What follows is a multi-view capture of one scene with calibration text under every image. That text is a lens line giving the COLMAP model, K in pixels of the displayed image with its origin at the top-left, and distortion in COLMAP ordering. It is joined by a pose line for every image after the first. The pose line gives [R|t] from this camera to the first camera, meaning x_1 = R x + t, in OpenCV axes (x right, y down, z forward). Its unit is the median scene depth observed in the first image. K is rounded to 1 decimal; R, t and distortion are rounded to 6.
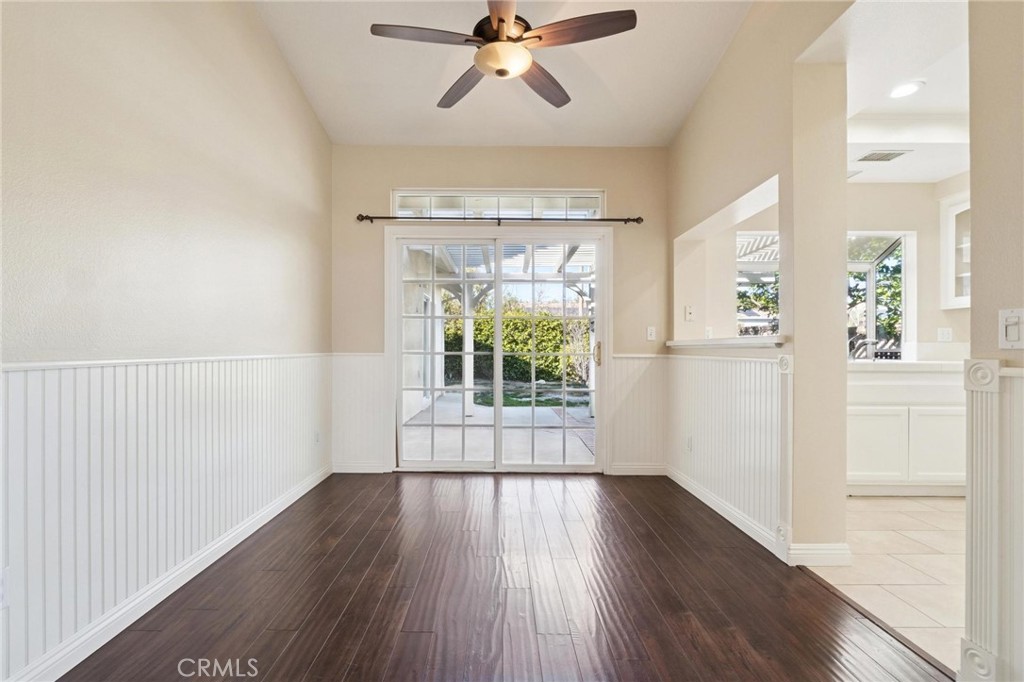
lens RADIAL K [[446.3, 0, 505.5], [0, 446.3, 347.4], [0, 0, 1]] dist [0.000189, -0.000215]
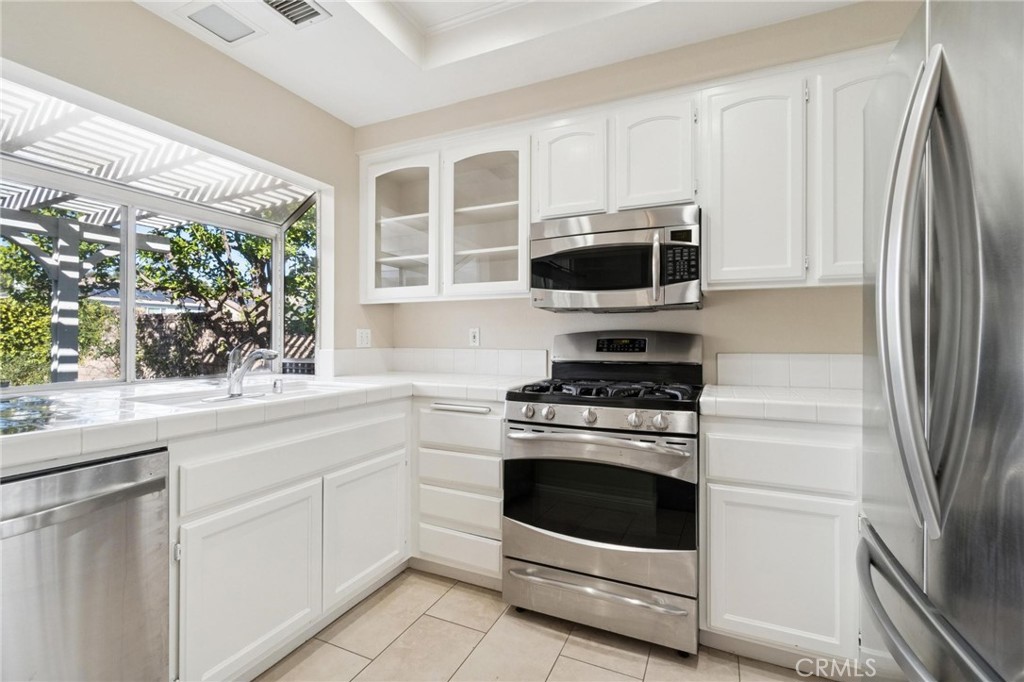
lens RADIAL K [[446.3, 0, 510.1], [0, 446.3, 338.5], [0, 0, 1]] dist [0.000189, -0.000215]
pose [[0.430480, -0.000030, 0.902600, 0.100922], [-0.003959, 0.999990, 0.001921, -0.007363], [-0.902592, -0.004401, 0.430475, 0.110896]]
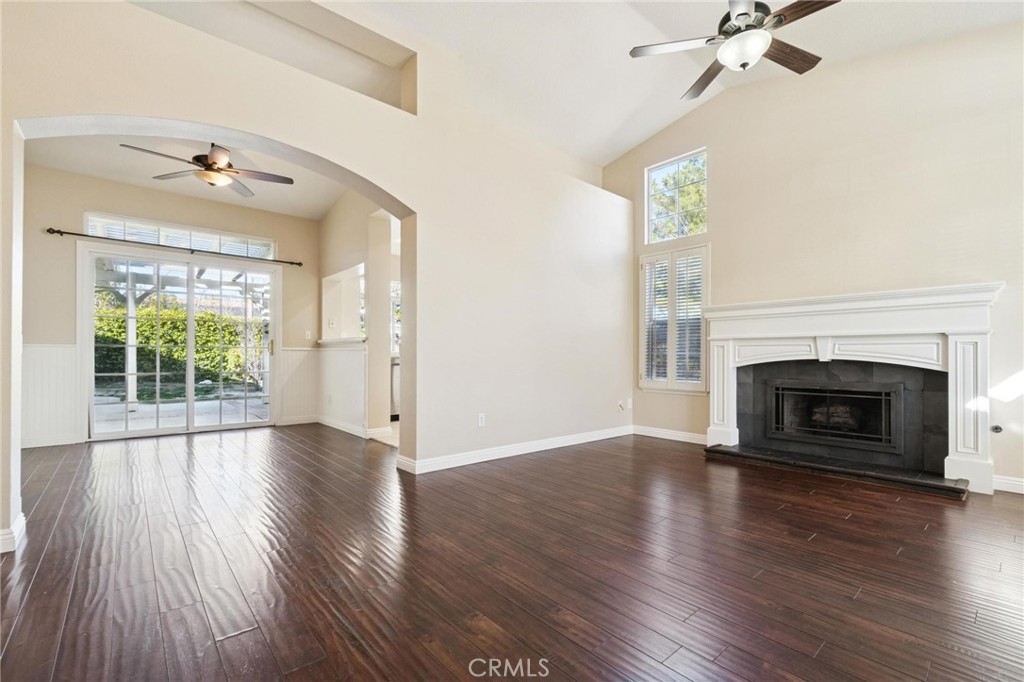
lens RADIAL K [[446.3, 0, 509.6], [0, 446.3, 352.9], [0, 0, 1]] dist [0.000189, -0.000215]
pose [[0.765858, 0.002468, 0.643005, -0.152157], [-0.003797, 0.999993, 0.000683, 0.029329], [-0.642999, -0.002965, 0.765861, -0.701638]]
